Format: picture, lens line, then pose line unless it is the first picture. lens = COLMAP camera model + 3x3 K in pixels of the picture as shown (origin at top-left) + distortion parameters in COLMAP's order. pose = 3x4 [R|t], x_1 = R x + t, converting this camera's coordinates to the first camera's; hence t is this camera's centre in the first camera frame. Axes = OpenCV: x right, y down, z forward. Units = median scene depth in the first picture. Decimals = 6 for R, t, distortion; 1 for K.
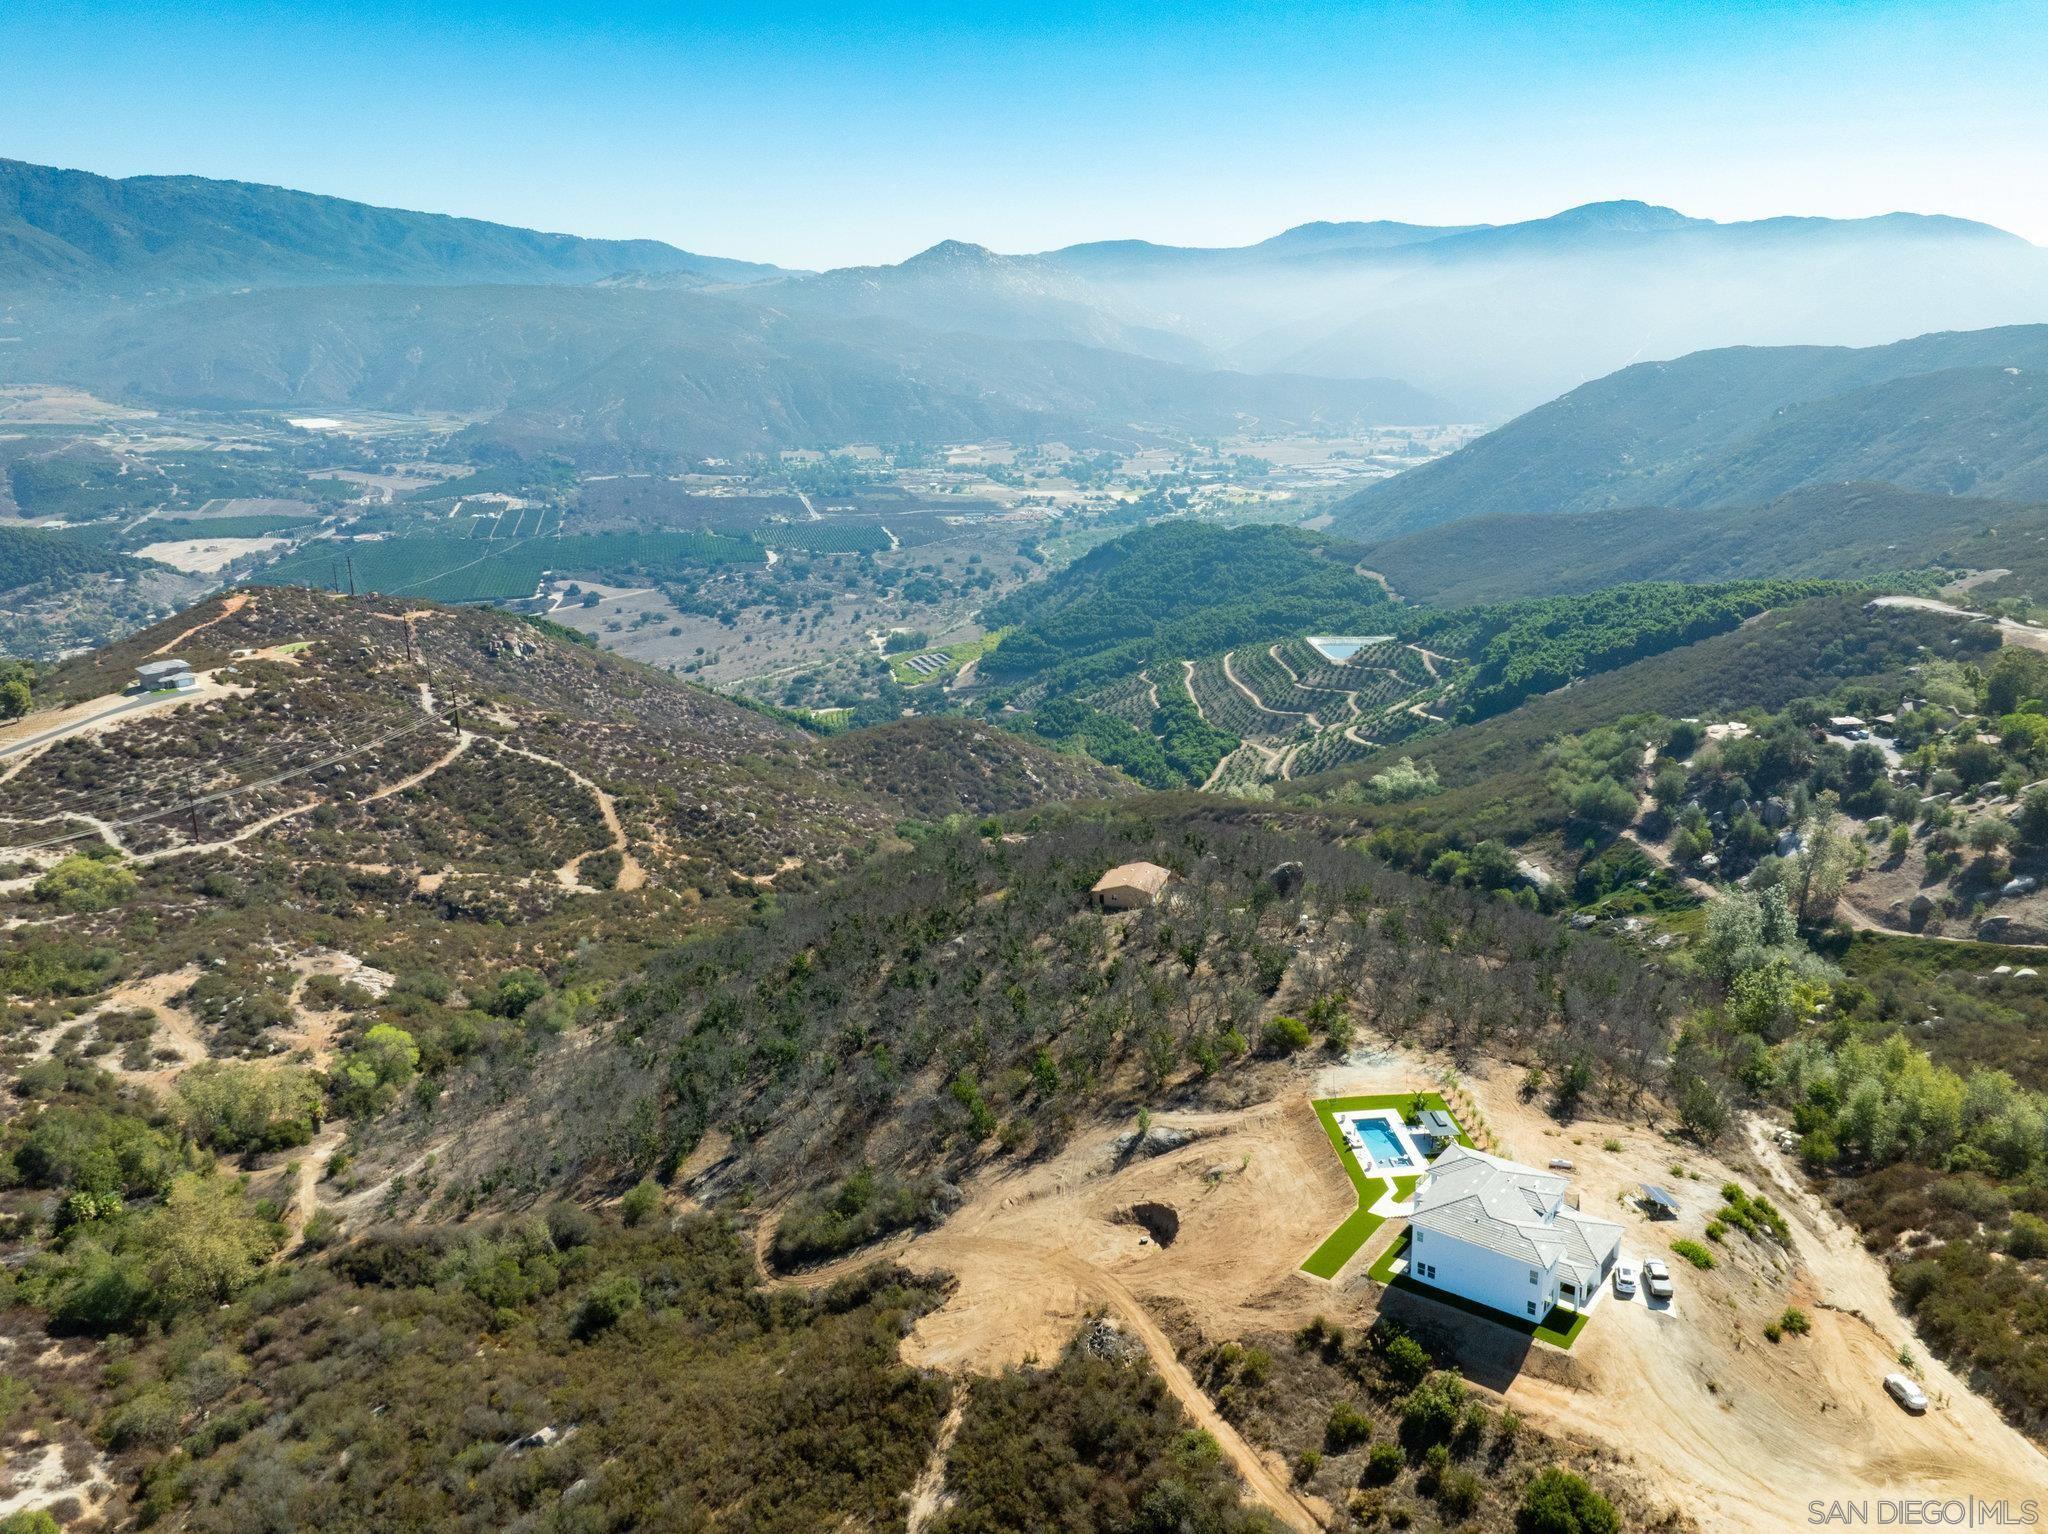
lens RADIAL K [[1572.2, 0, 1030.3], [0, 1572.2, 699.0], [0, 0, 1]] dist [-0.000734, -0.083555]
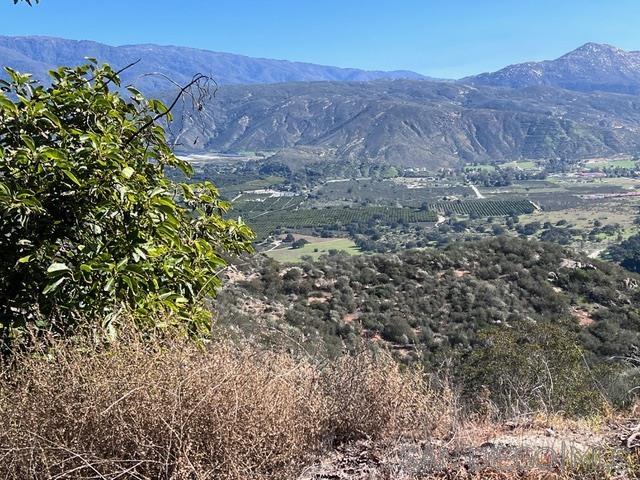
lens RADIAL K [[947.2, 0, 321.7], [0, 947.2, 249.8], [0, 0, 1]] dist [0.125671, -0.113526]
pose [[0.946942, -0.007172, -0.321324, -0.003248], [-0.026588, 0.994576, -0.100553, 0.029372], [0.320302, 0.103761, 0.941616, 0.327666]]
